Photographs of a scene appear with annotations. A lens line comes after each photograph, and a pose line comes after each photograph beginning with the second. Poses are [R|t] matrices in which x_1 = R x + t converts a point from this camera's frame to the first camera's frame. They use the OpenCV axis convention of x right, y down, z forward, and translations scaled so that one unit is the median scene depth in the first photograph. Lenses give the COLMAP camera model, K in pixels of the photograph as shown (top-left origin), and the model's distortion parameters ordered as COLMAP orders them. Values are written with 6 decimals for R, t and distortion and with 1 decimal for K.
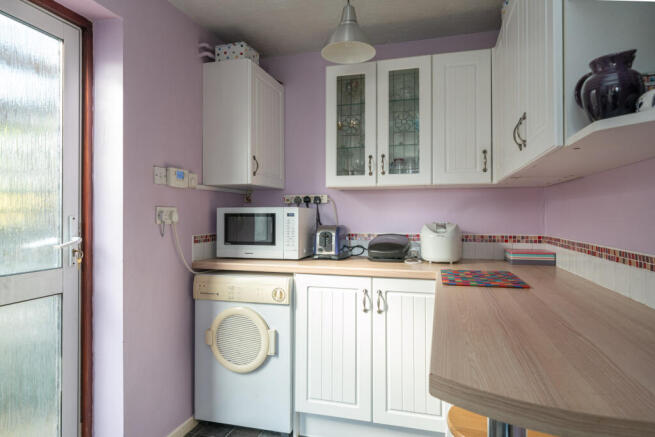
lens RADIAL K [[384.4, 0, 327.8], [0, 384.4, 209.3], [0, 0, 1]] dist [-0.001054, 0.001123]
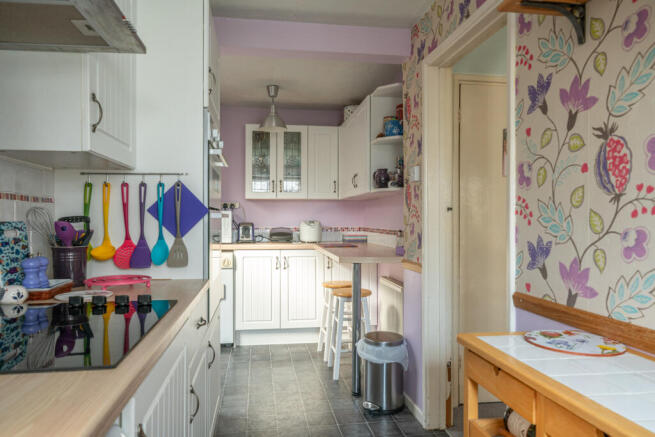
lens RADIAL K [[449.2, 0, 327.0], [0, 449.2, 217.0], [0, 0, 1]] dist [-0.002605, -0.002553]
pose [[0.902323, -0.002949, 0.431050, -0.540242], [-0.006428, 0.999773, 0.020296, -0.022024], [-0.431012, -0.021084, 0.902100, -0.909477]]
